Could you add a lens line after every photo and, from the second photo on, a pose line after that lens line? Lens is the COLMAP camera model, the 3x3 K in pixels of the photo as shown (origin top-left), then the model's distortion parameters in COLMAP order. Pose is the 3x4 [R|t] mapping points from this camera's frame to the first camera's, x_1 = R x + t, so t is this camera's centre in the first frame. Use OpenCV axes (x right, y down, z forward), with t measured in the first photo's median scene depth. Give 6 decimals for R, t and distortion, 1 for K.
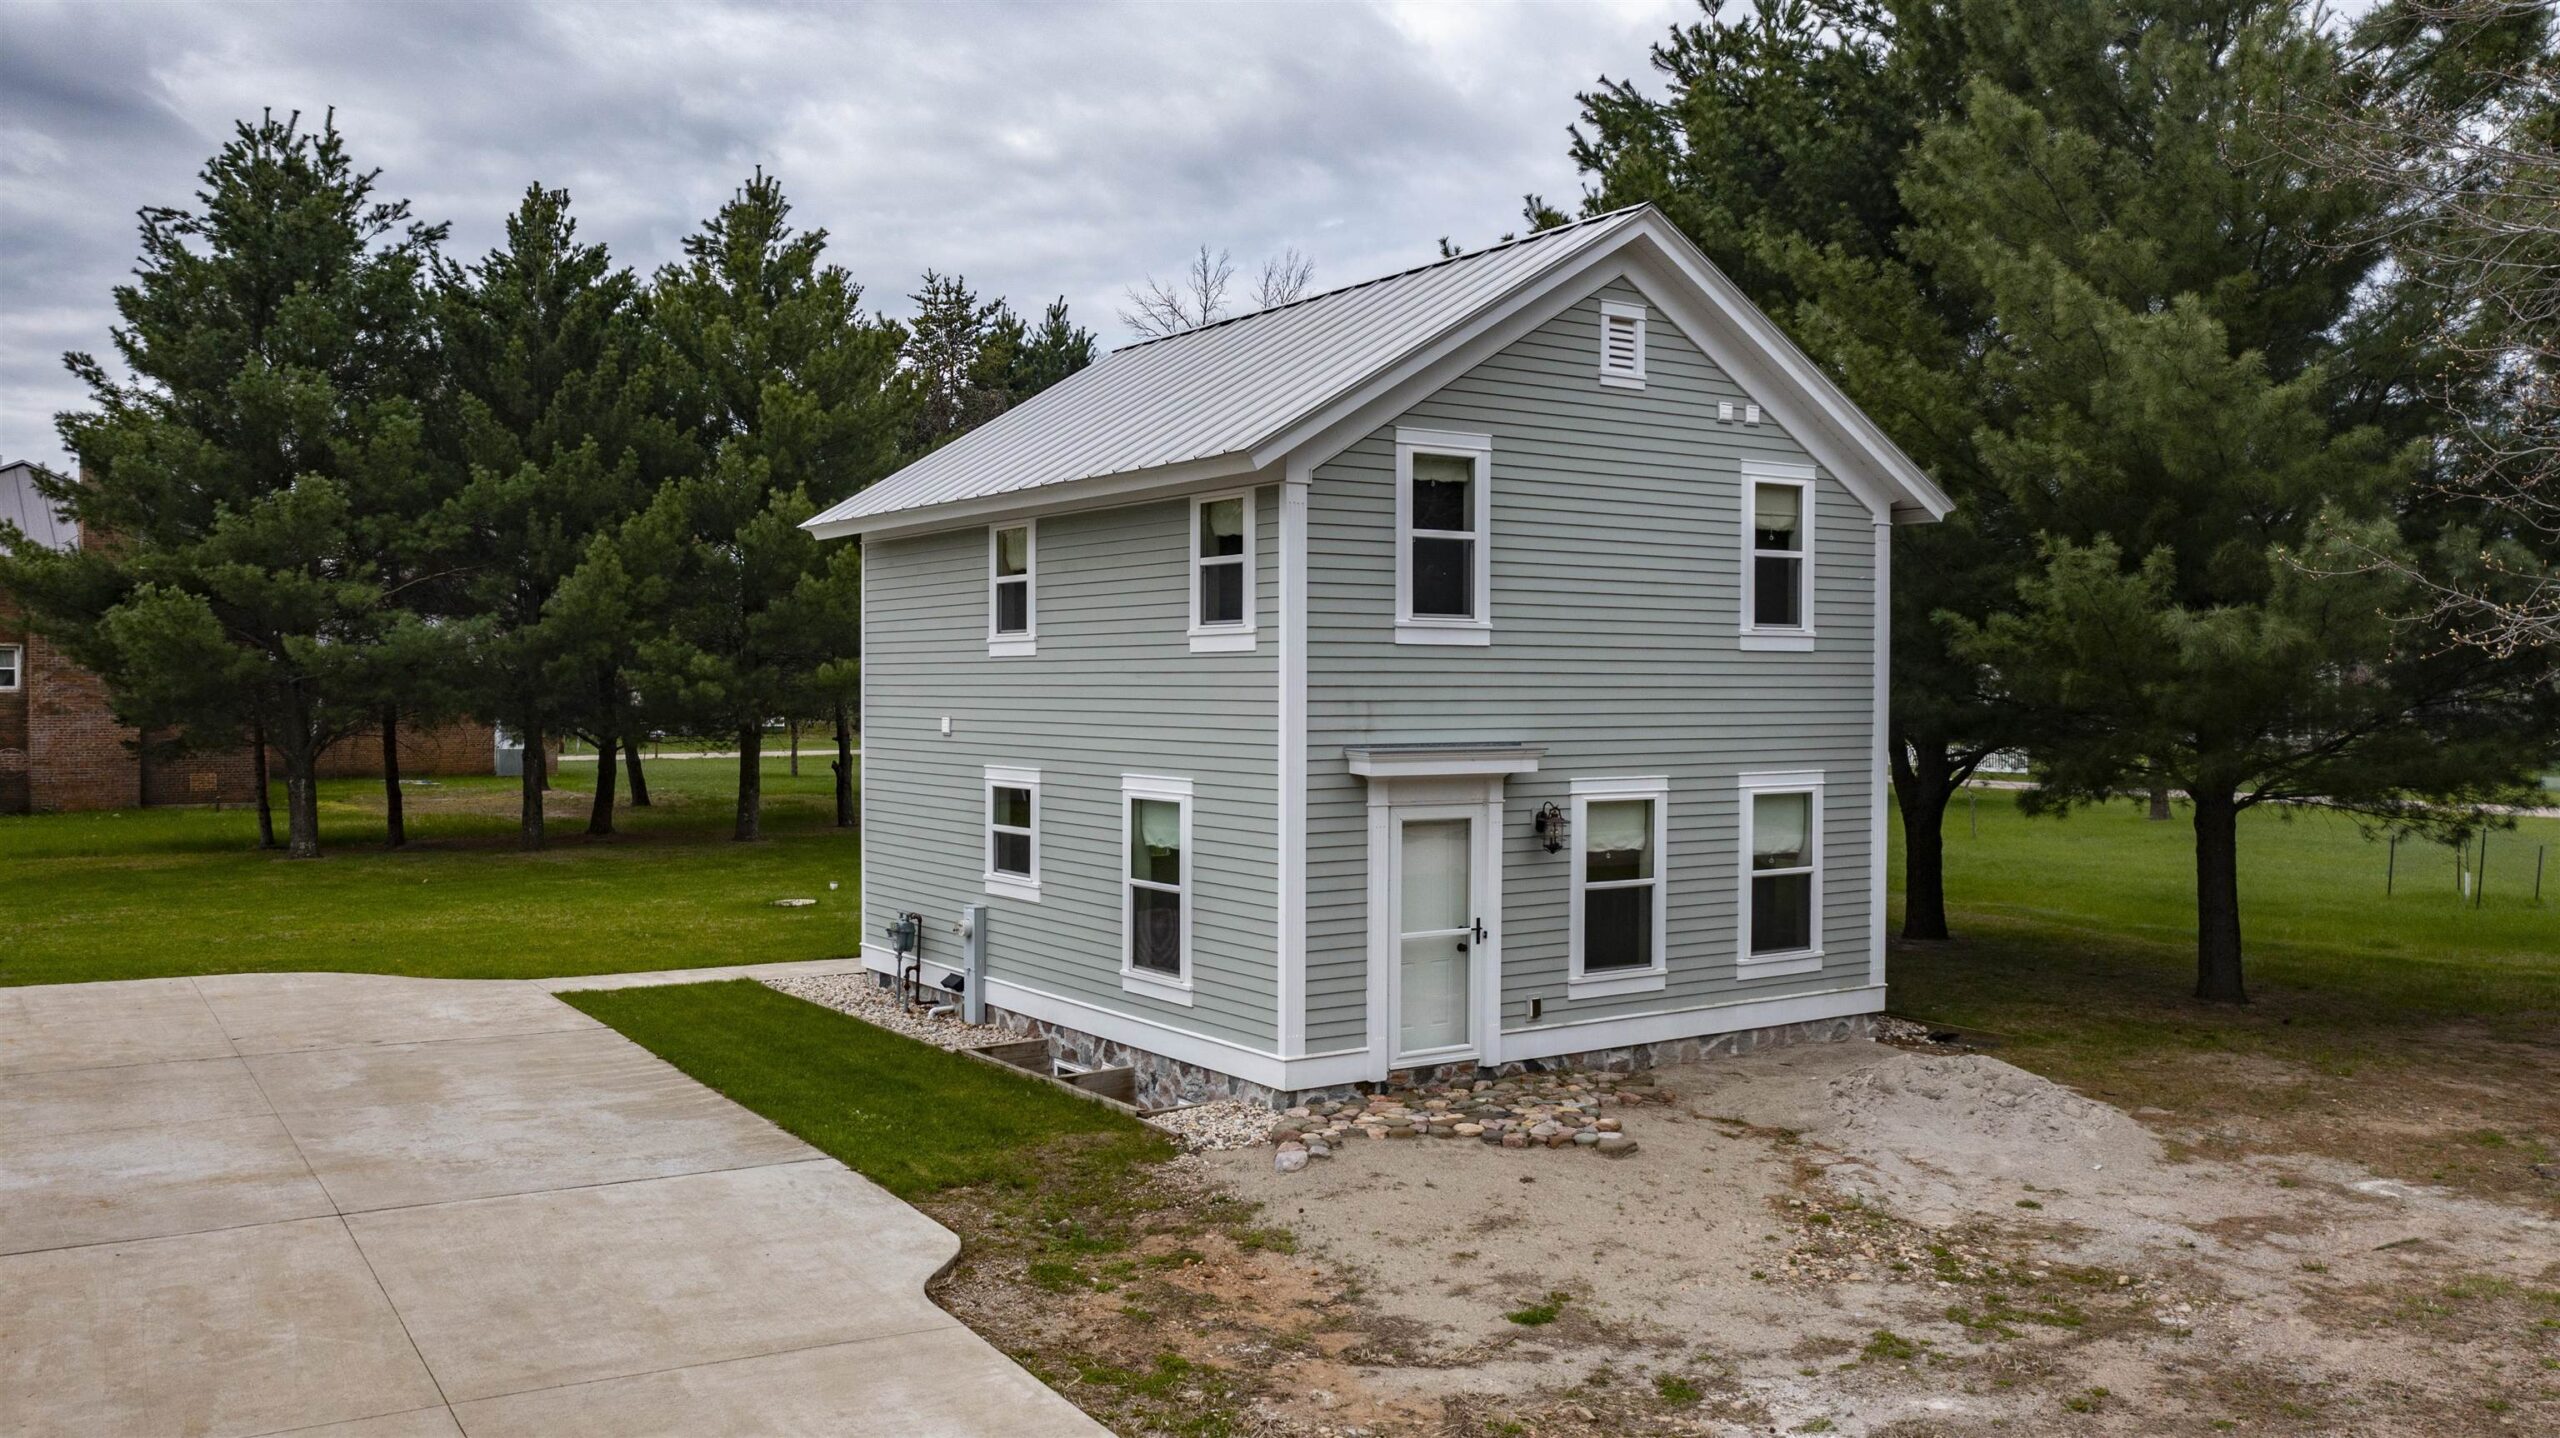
lens RADIAL K [[2027.9, 0, 1282.9], [0, 2027.9, 723.7], [0, 0, 1]] dist [-0.016487, 0.005085]
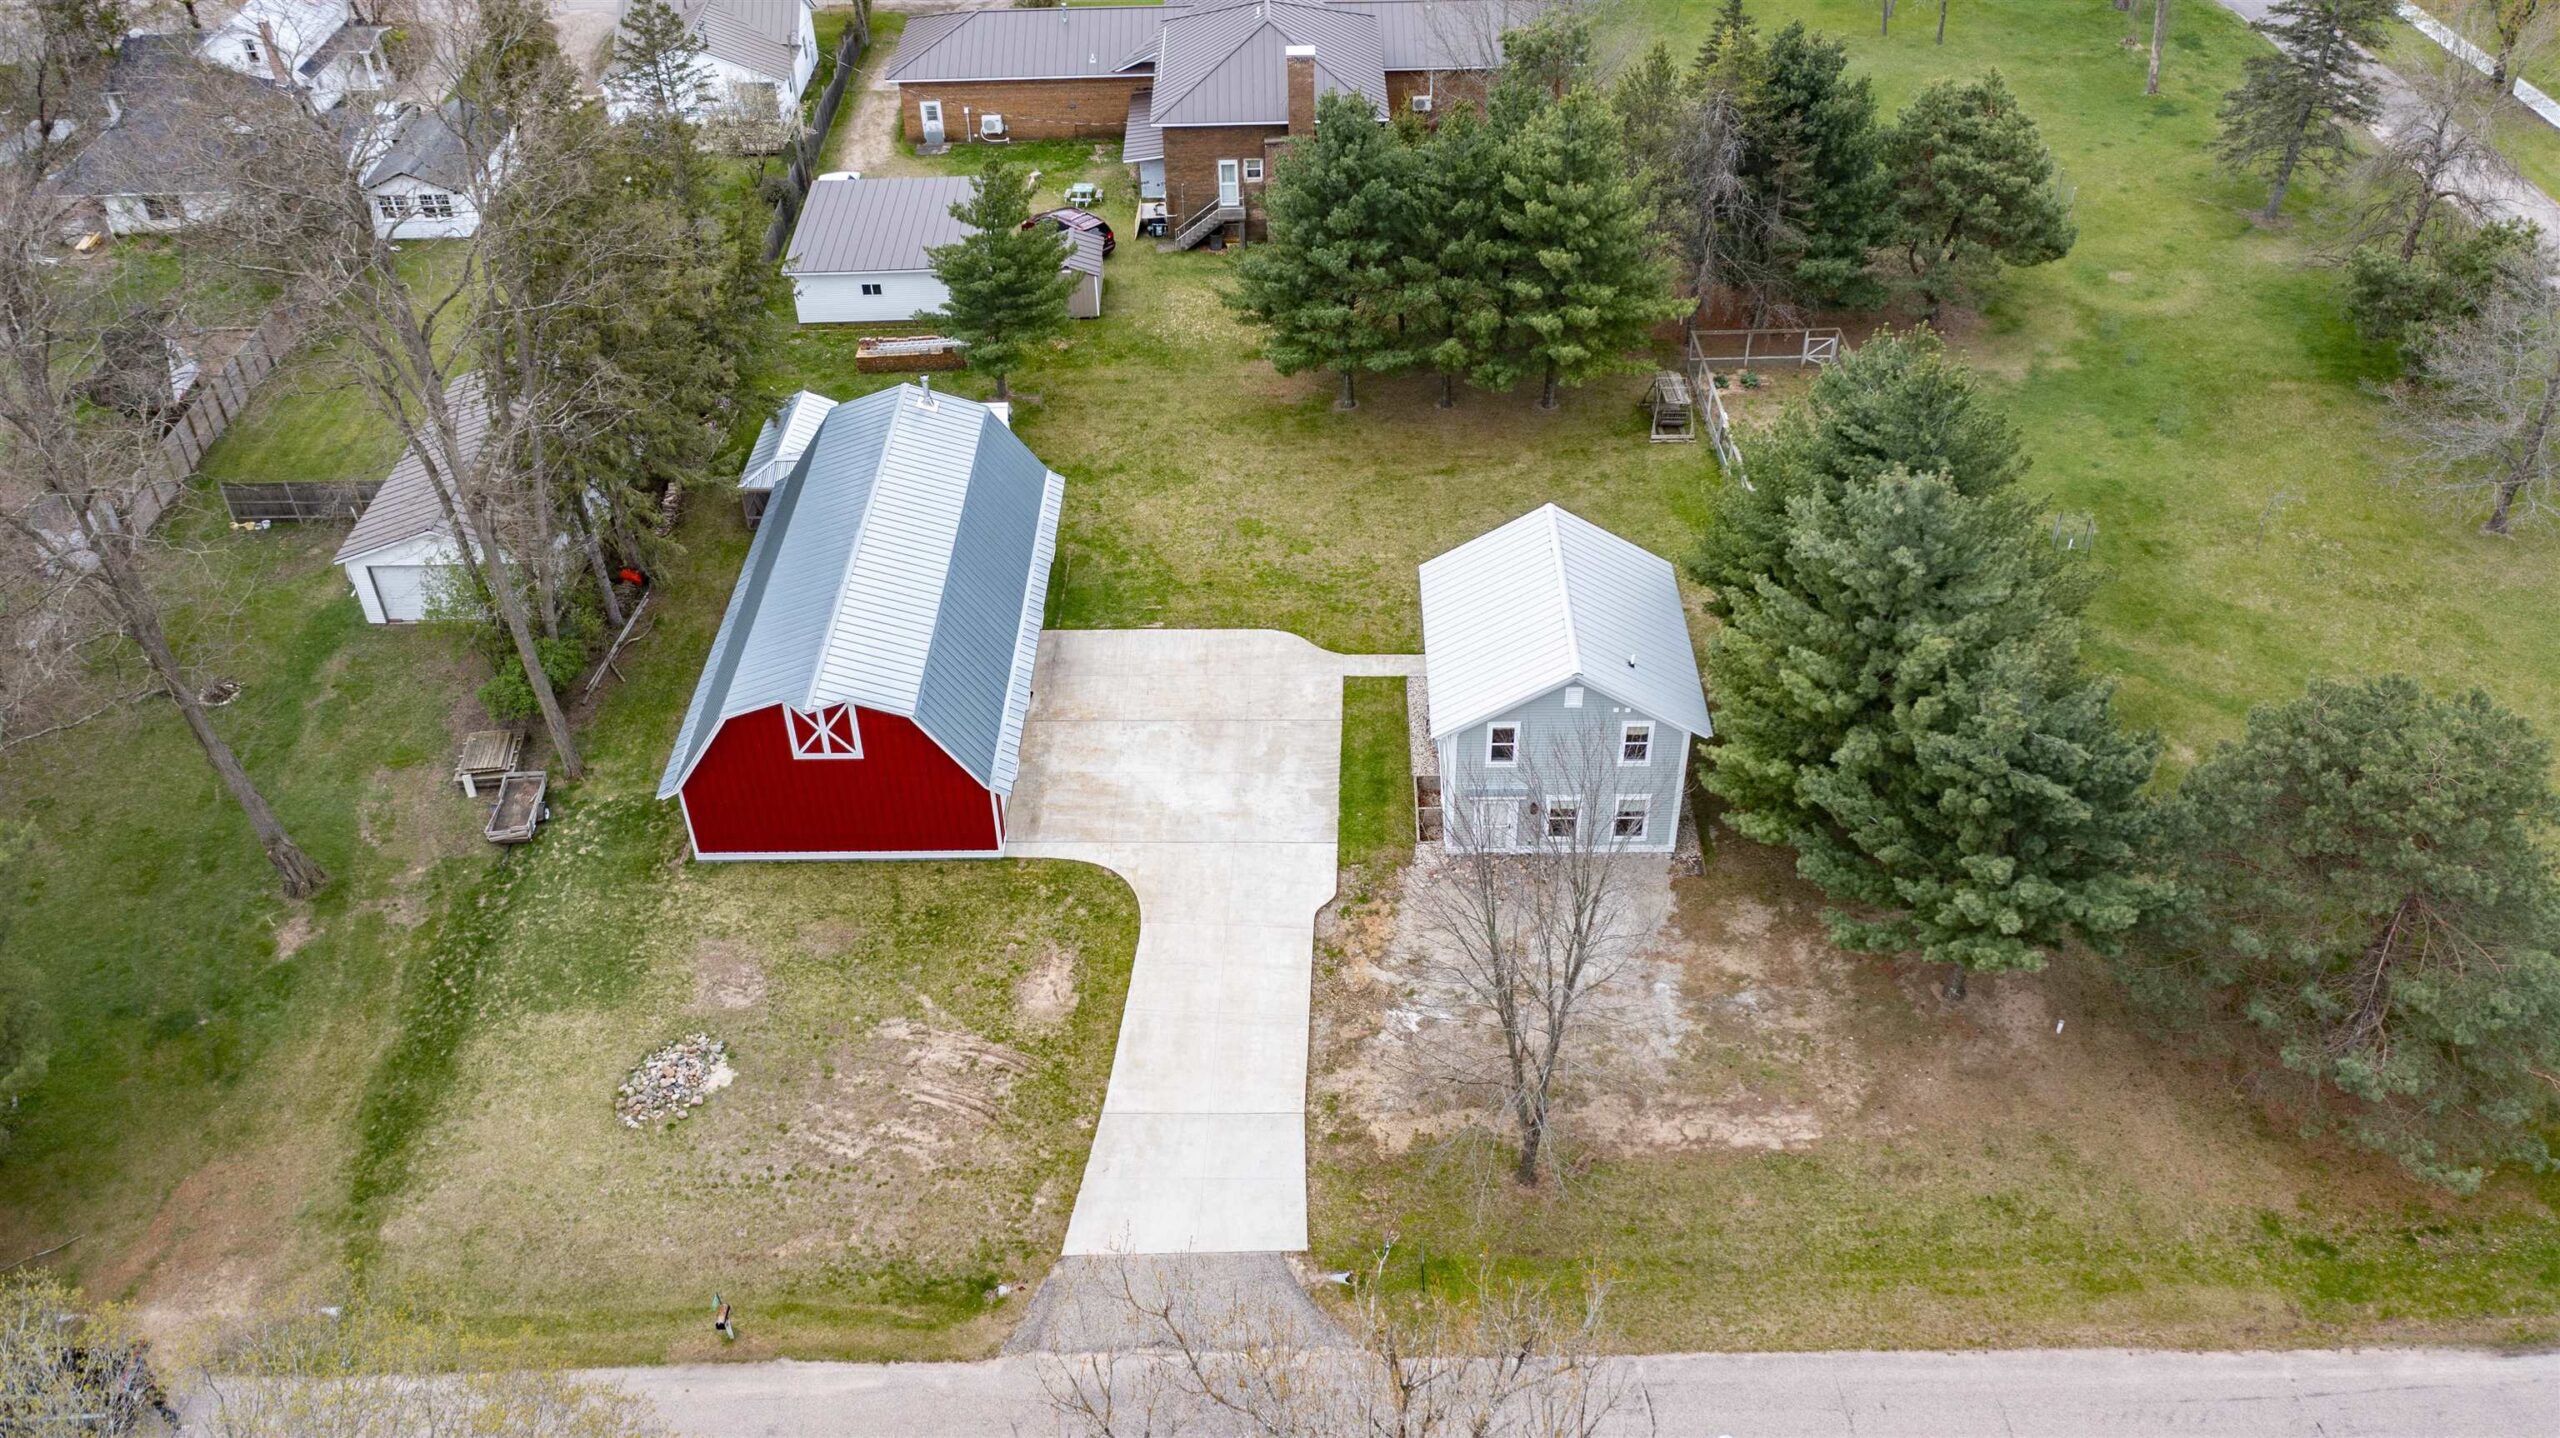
lens RADIAL K [[2027.9, 0, 1275.7], [0, 2027.9, 719.8], [0, 0, 1]] dist [-0.016487, 0.005085]
pose [[0.816338, 0.343506, -0.464323, 1.212538], [0.013192, 0.792620, 0.609574, -2.005705], [0.577423, -0.503744, 0.642514, -1.328766]]
